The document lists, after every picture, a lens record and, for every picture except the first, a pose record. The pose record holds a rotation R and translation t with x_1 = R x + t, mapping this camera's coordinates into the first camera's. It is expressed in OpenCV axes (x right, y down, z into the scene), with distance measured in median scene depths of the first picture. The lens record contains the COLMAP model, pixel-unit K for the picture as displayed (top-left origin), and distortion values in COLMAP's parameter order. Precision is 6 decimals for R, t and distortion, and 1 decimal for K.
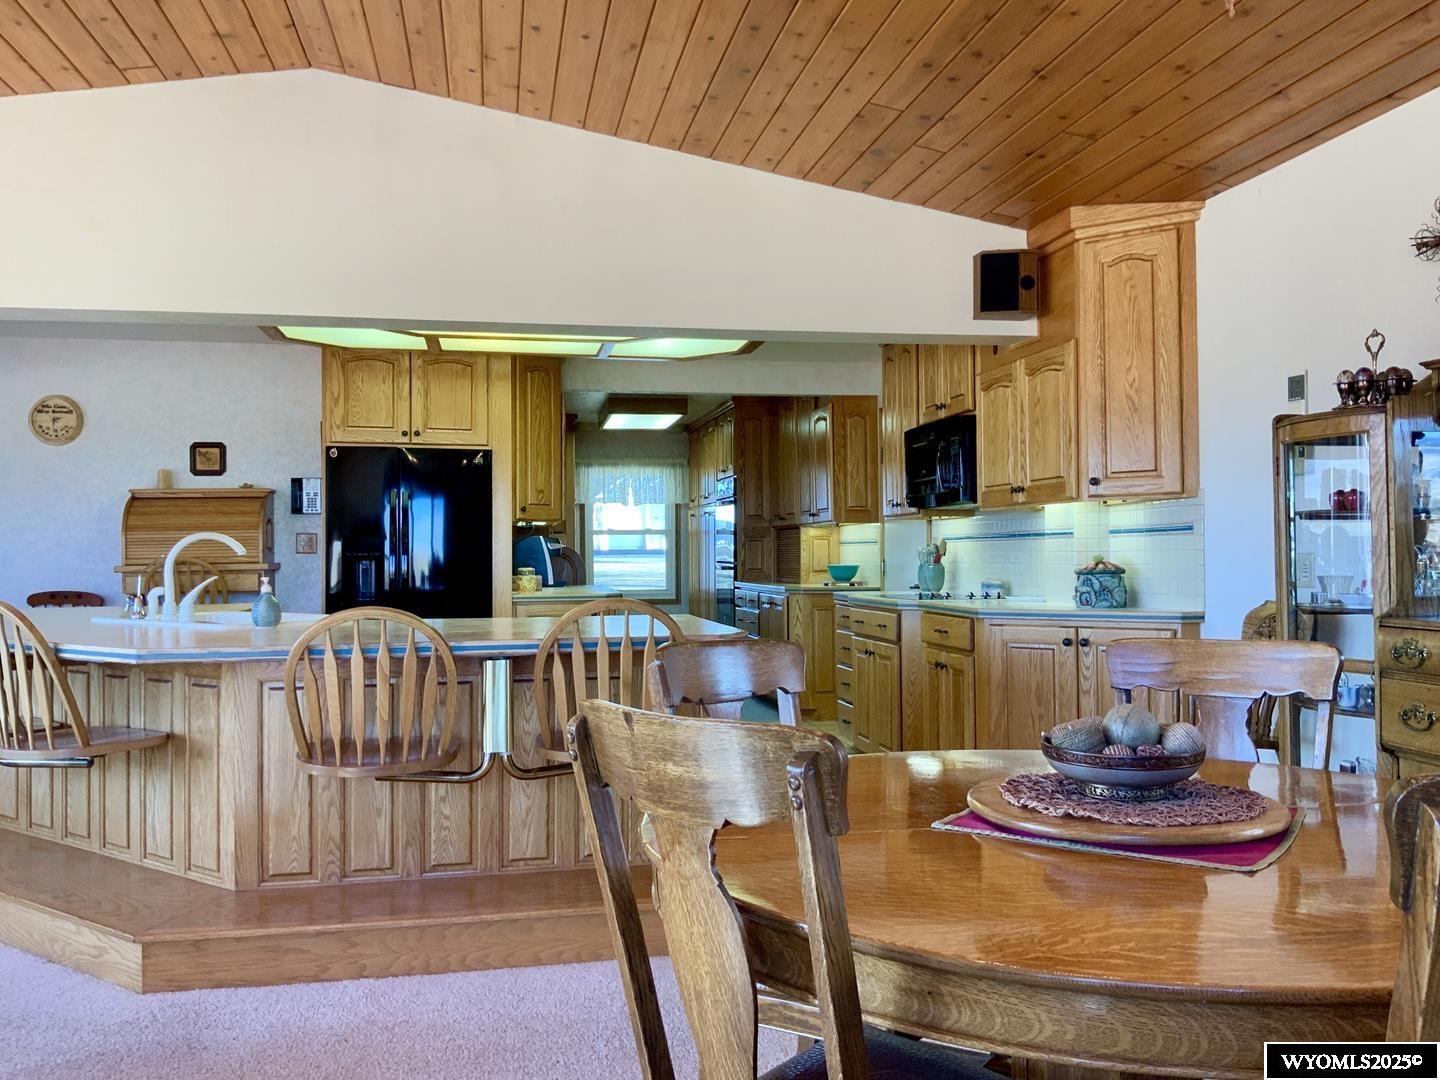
lens RADIAL K [[1191.1, 0, 720.0], [0, 1191.1, 540.0], [0, 0, 1]] dist [0.055545, -0.118939]
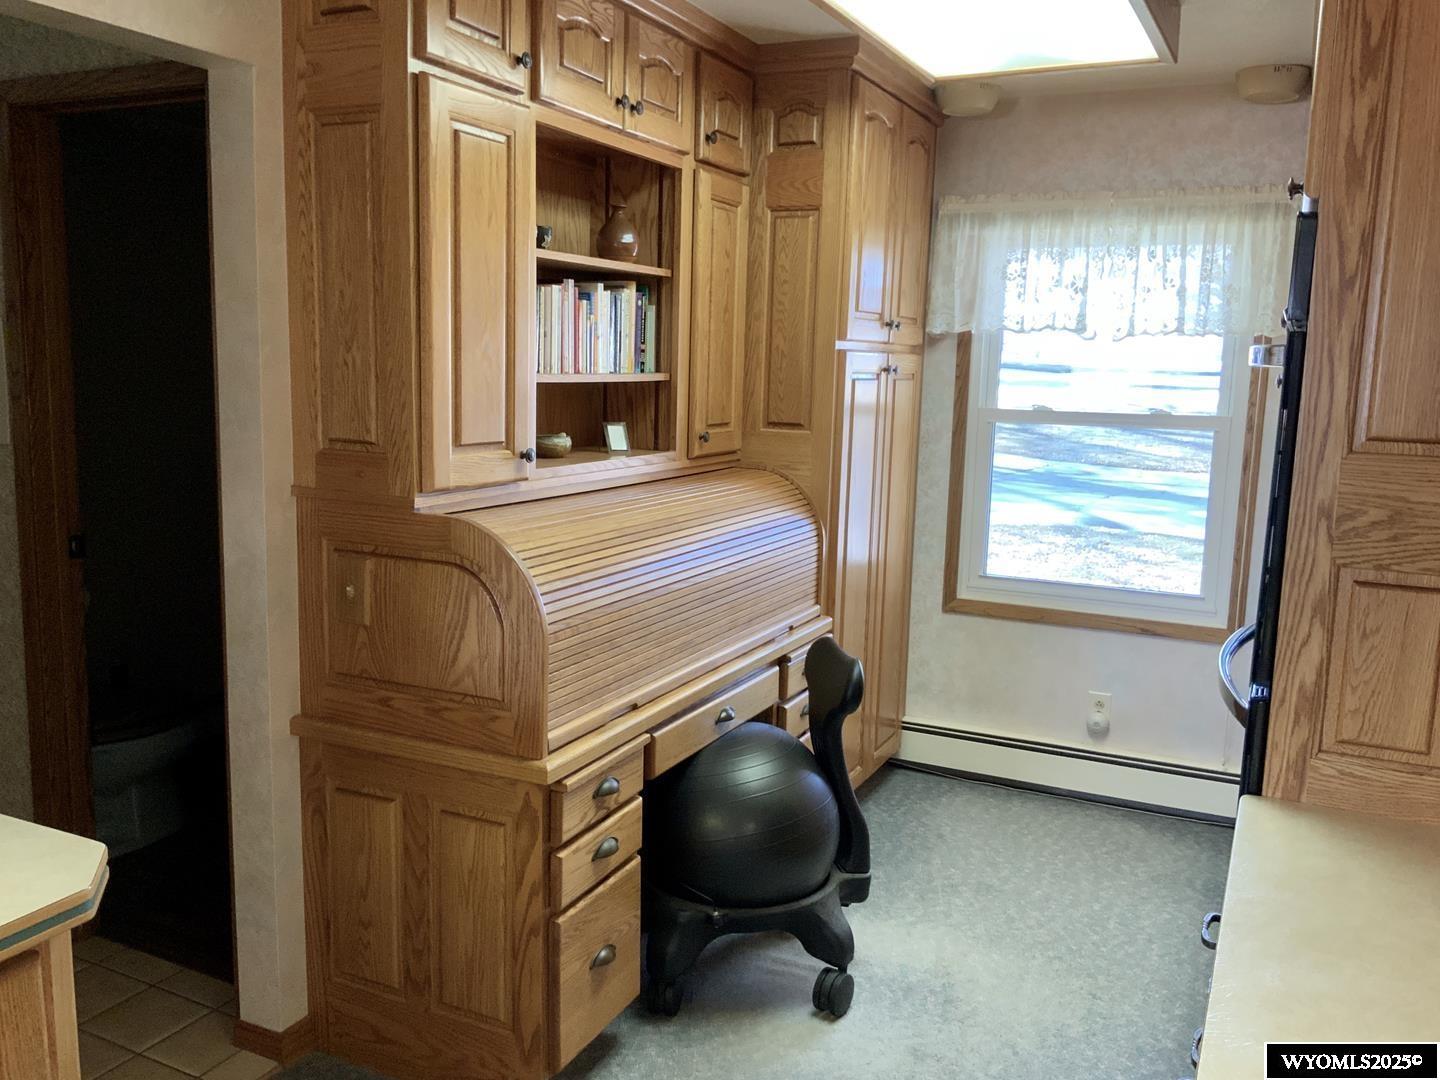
lens RADIAL K [[1191.1, 0, 720.0], [0, 1191.1, 540.0], [0, 0, 1]] dist [0.055545, -0.118939]
pose [[0.799125, 0.119285, -0.589212, 0.042930], [-0.024901, 0.985843, 0.165809, -0.026871], [0.600649, -0.117830, 0.790783, 0.665821]]
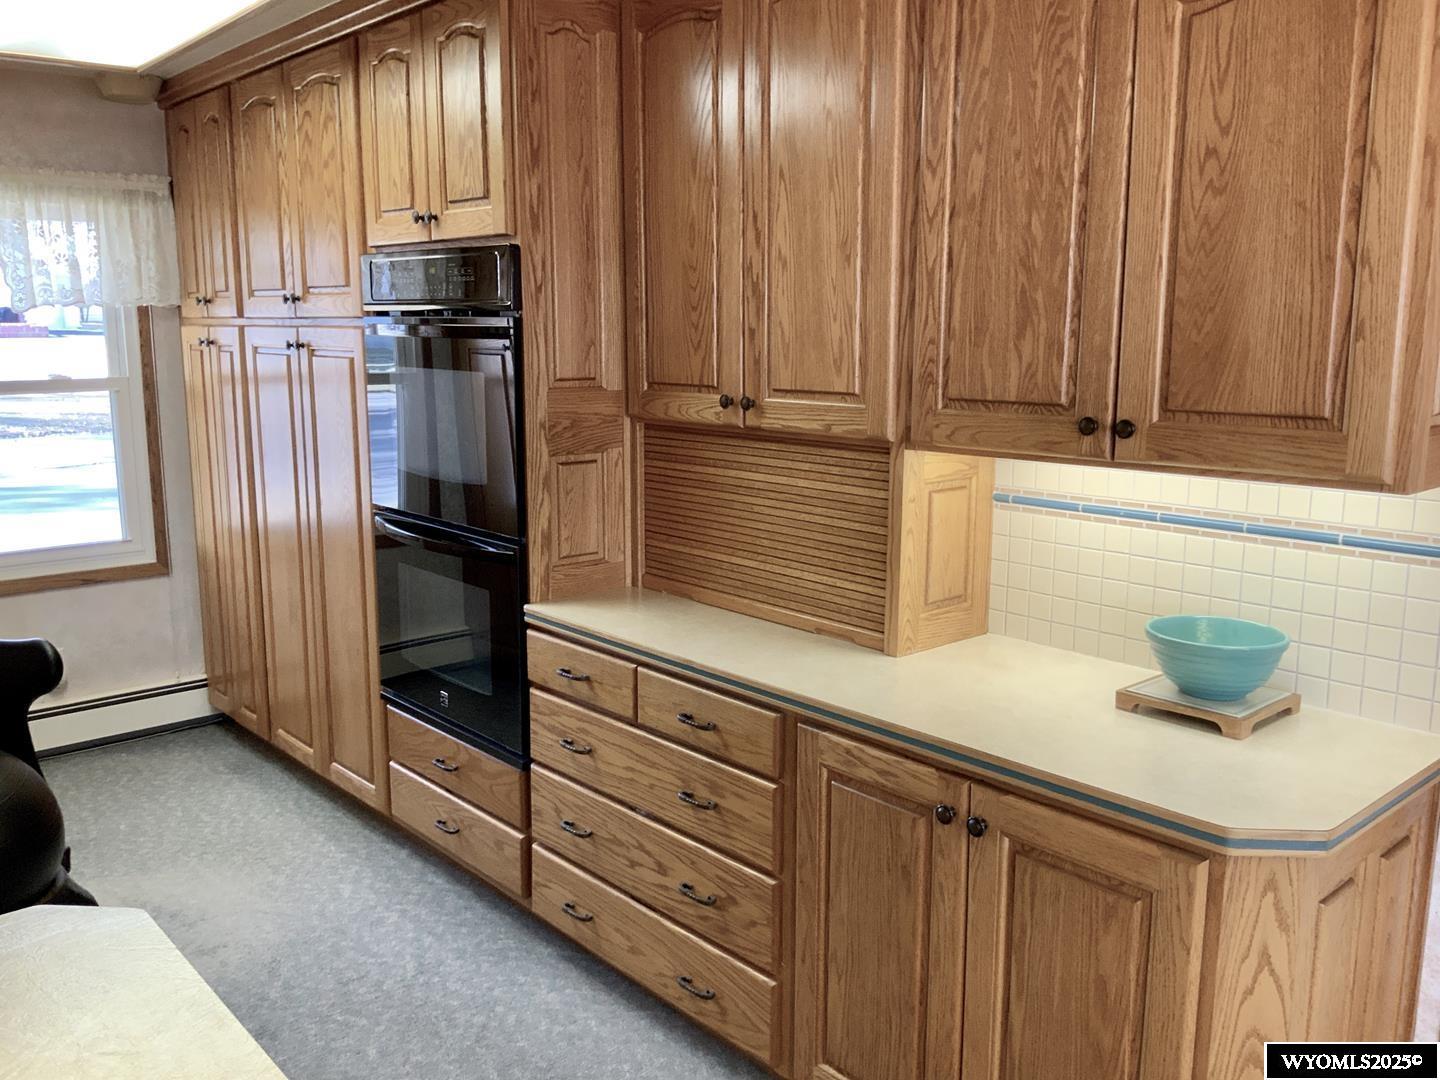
lens RADIAL K [[1191.1, 0, 720.0], [0, 1191.1, 540.0], [0, 0, 1]] dist [0.055545, -0.118939]
pose [[0.858551, -0.081580, 0.506196, -0.076479], [-0.014392, 0.983038, 0.182839, -0.029953], [-0.512526, -0.164262, 0.842814, 0.598330]]
